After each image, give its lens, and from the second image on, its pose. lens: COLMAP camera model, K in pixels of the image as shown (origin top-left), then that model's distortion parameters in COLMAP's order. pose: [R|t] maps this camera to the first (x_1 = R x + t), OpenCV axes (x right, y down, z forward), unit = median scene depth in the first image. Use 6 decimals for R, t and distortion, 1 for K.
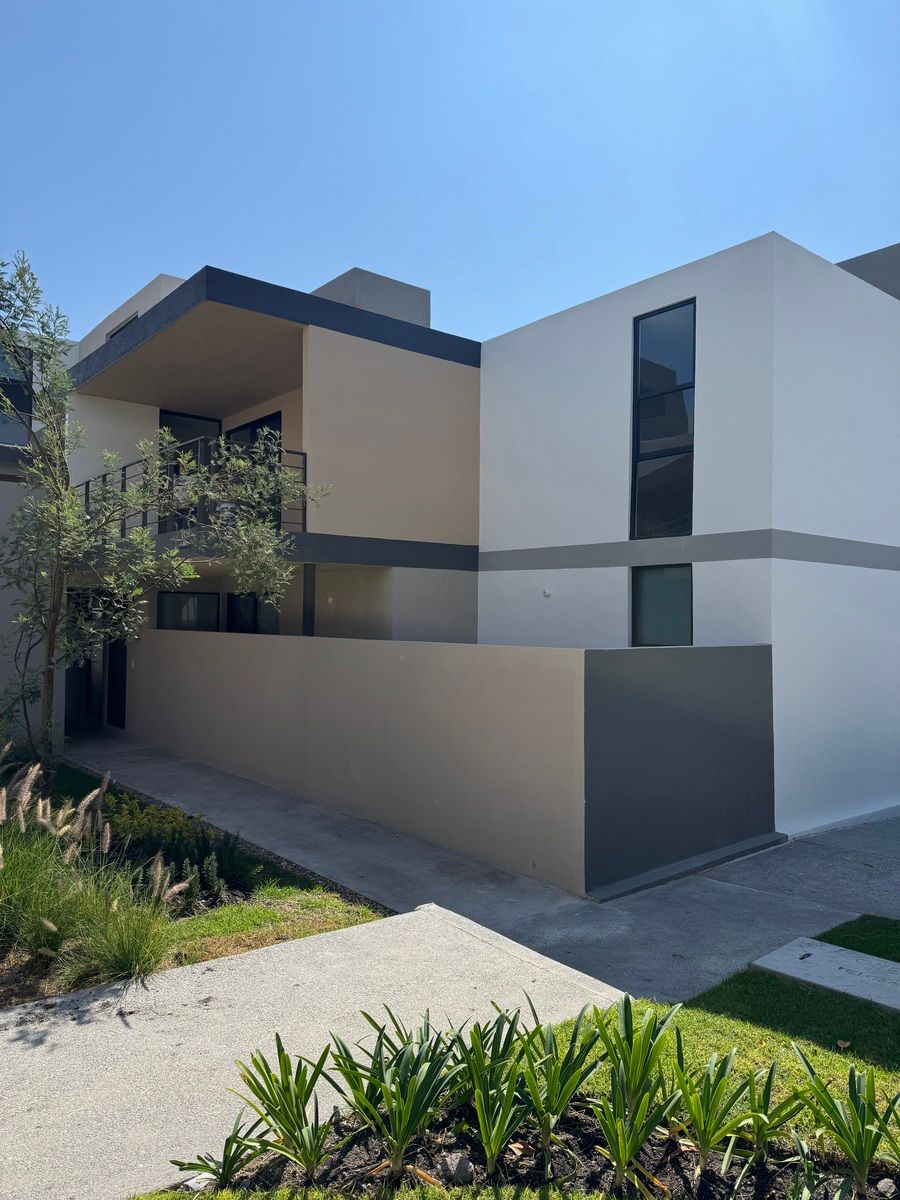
lens RADIAL K [[849.8, 0, 455.6], [0, 849.8, 599.2], [0, 0, 1]] dist [0.064602, -0.034393]
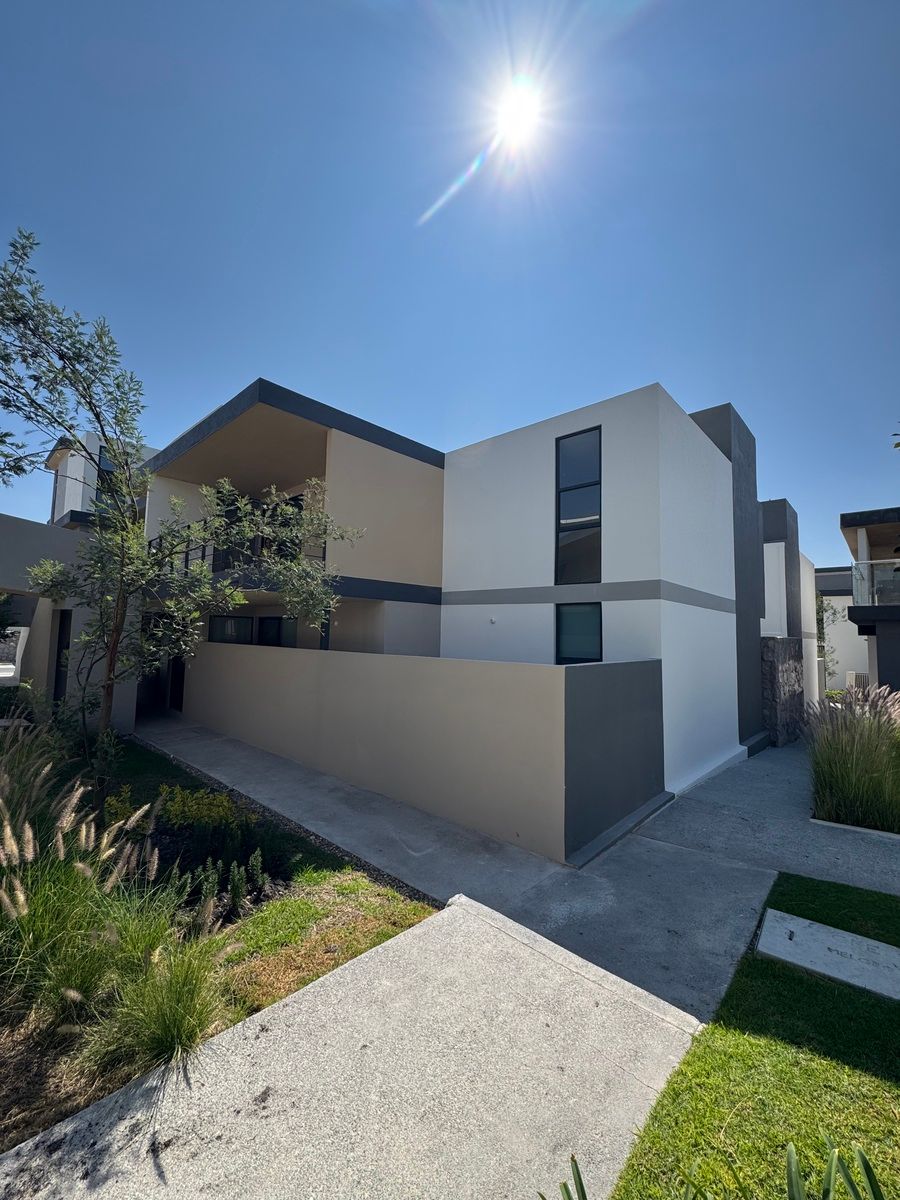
lens RADIAL K [[480.5, 0, 454.4], [0, 480.5, 601.9], [0, 0, 1]] dist [0.002863, 0.002896]
pose [[0.990144, 0.020691, 0.138515, -0.110419], [-0.014285, 0.998789, -0.047084, -0.000616], [-0.139321, 0.044641, 0.989241, 0.296583]]
